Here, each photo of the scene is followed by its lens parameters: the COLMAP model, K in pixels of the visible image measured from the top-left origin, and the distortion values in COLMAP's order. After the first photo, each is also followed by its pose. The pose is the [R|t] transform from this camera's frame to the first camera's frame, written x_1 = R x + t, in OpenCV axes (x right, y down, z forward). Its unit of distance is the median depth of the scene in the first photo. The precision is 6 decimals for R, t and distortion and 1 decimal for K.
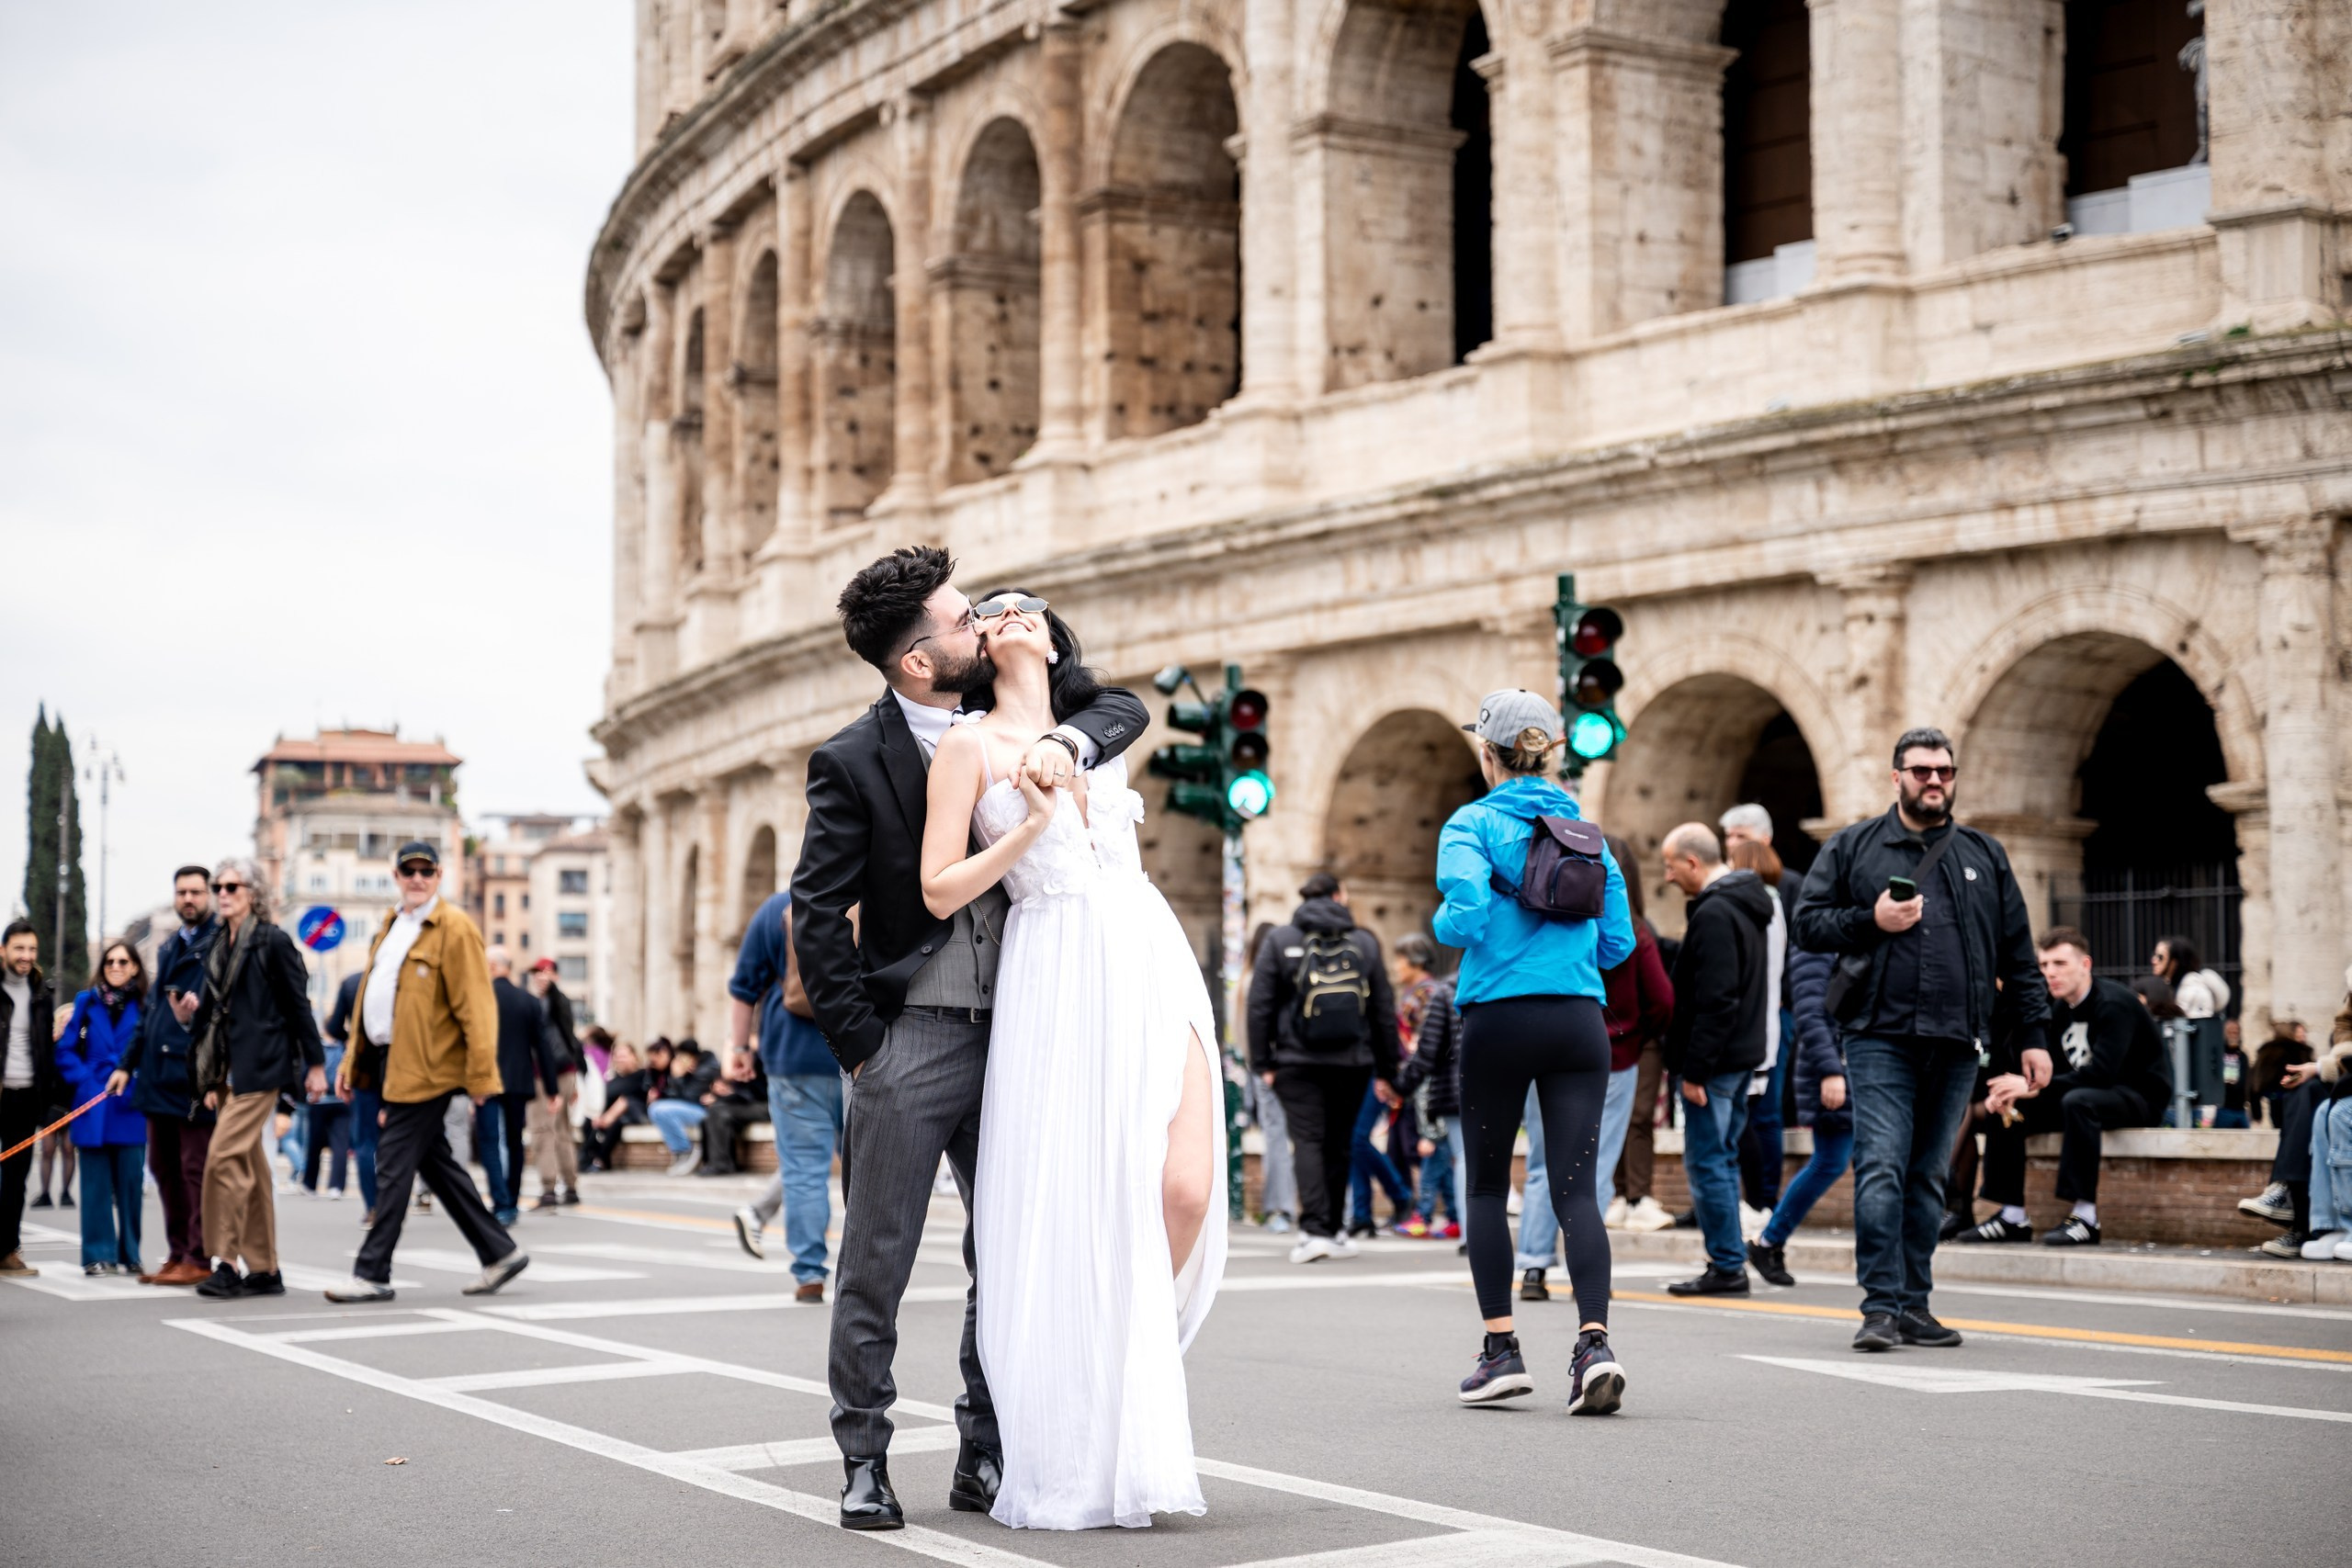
lens RADIAL K [[4615.6, 0, 1176.0], [0, 4615.6, 784.0], [0, 0, 1]] dist [0.052383, -0.148249]
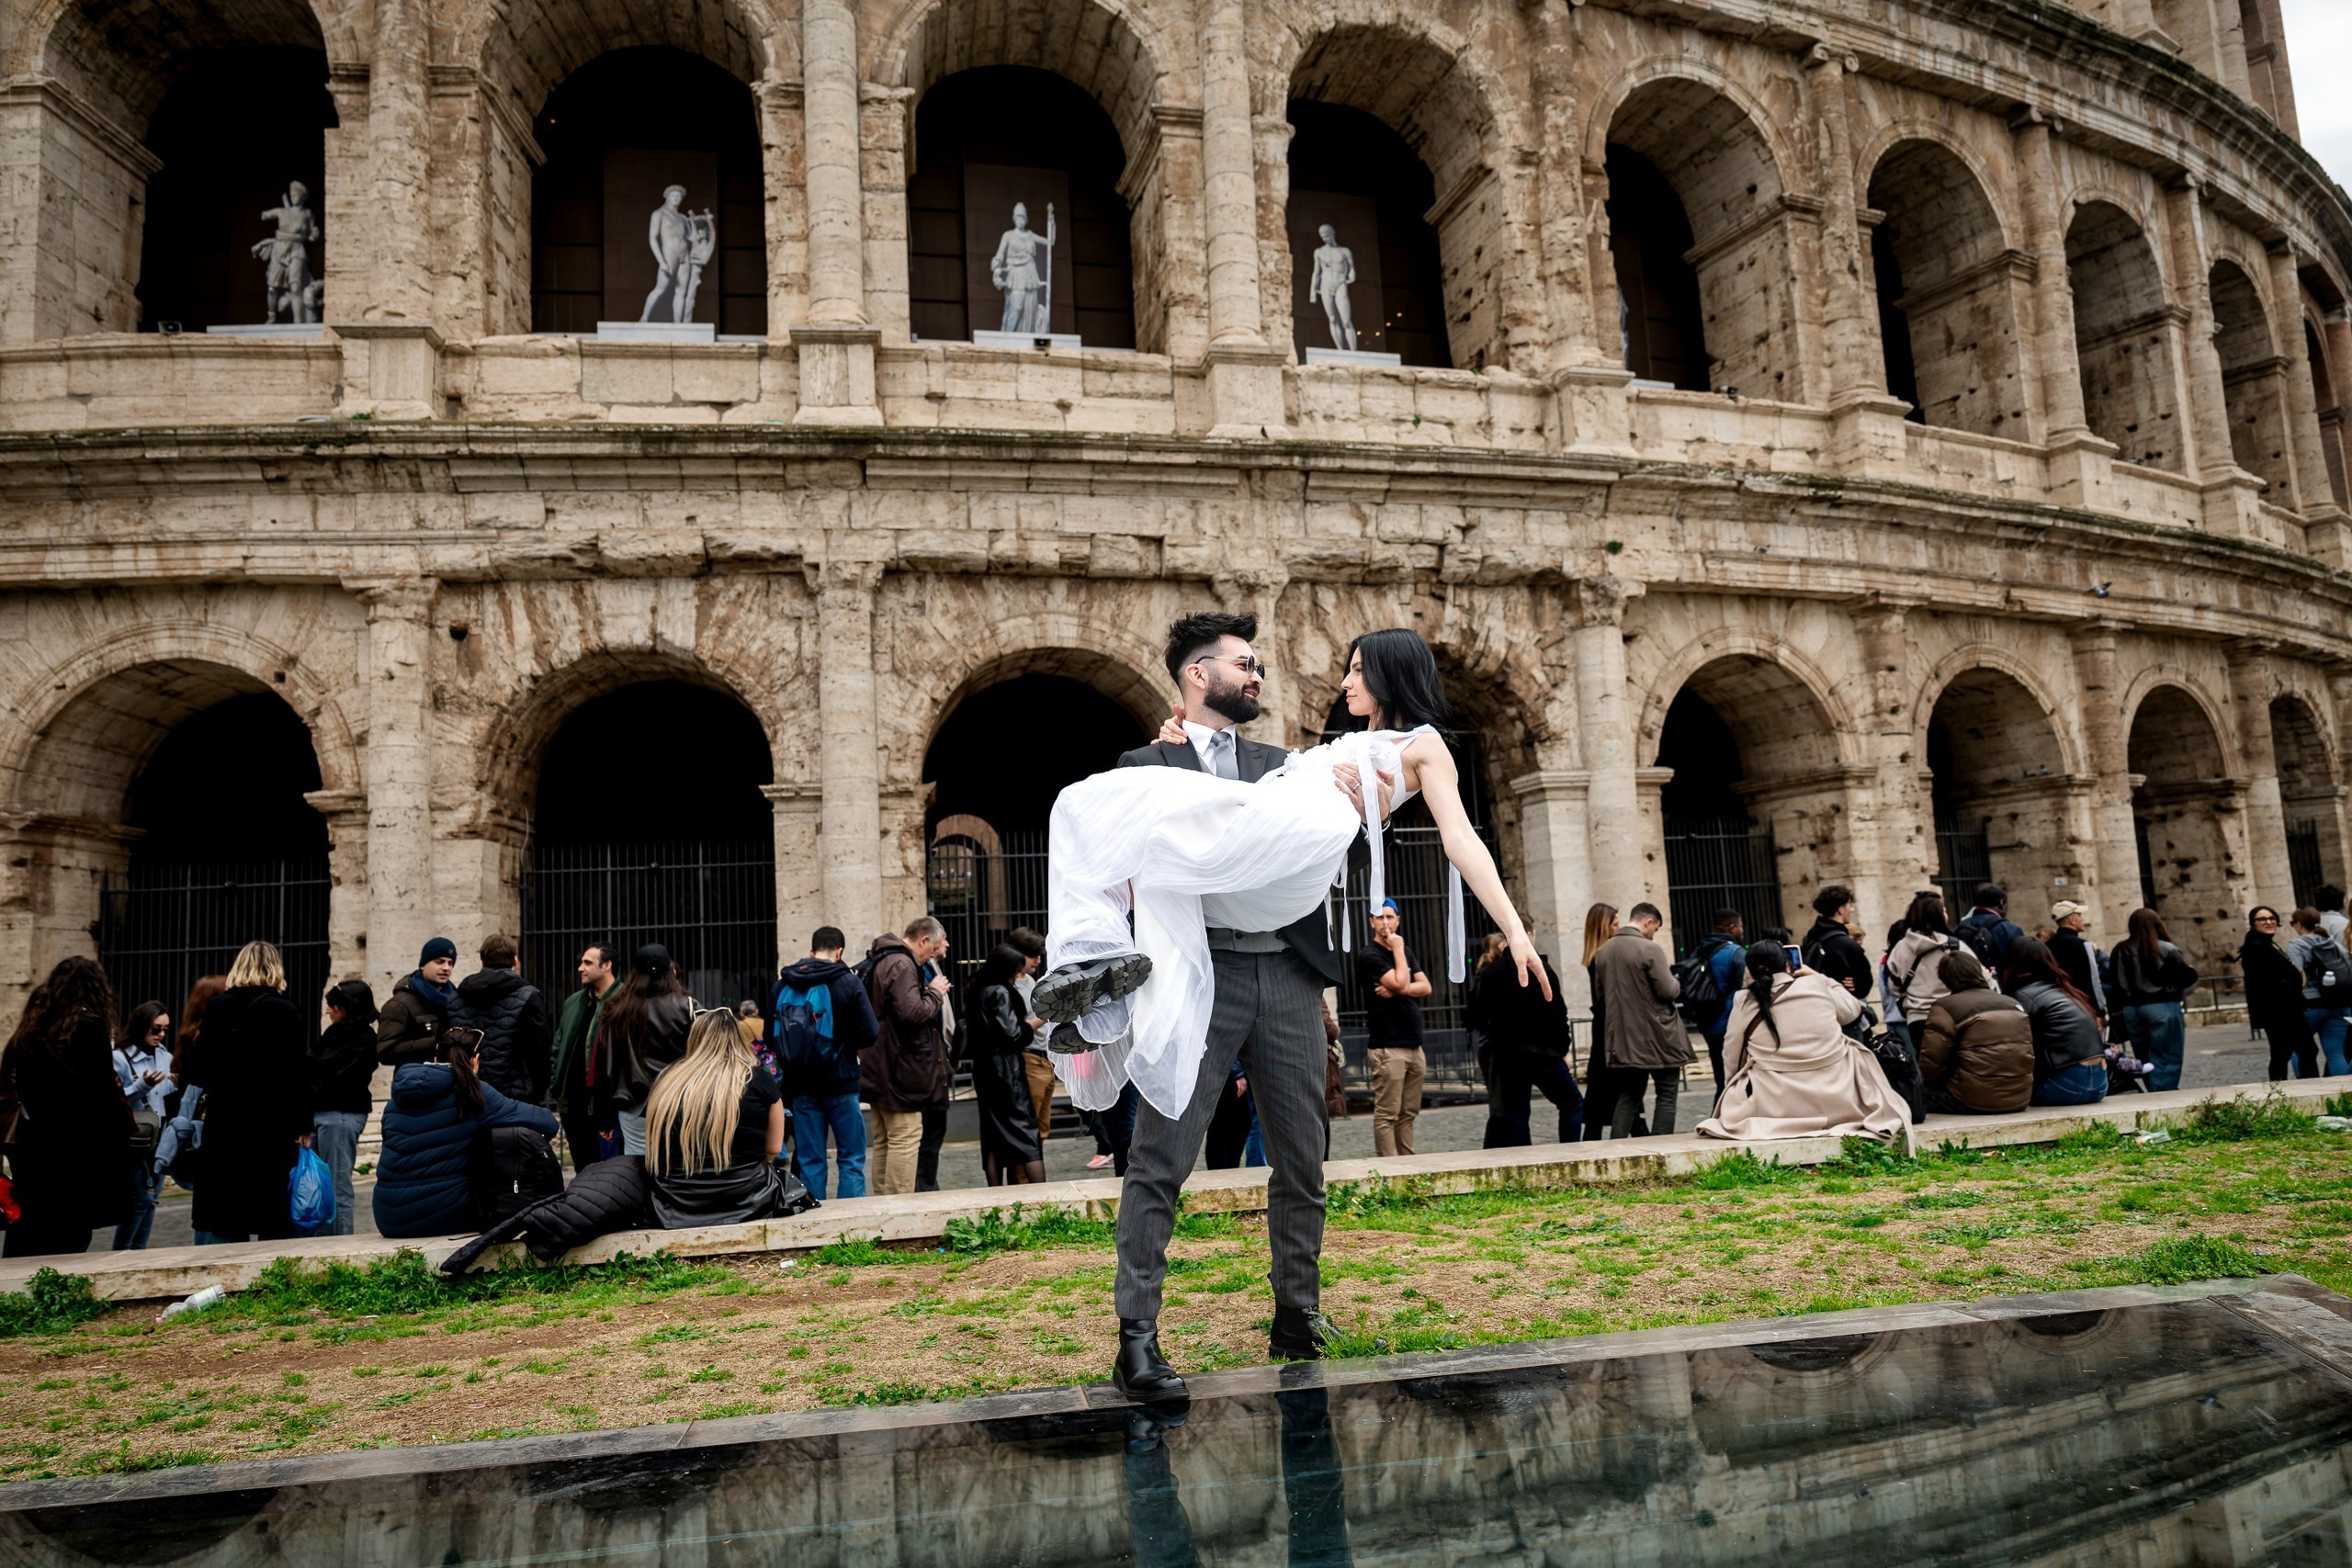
lens RADIAL K [[1571.4, 0, 1176.0], [0, 1571.4, 784.0], [0, 0, 1]] dist [0.011517, -0.003428]
pose [[0.620009, 0.068635, 0.781587, 0.043808], [-0.010295, 0.996792, -0.079367, 0.028701], [-0.784527, 0.041161, 0.618726, 0.570830]]
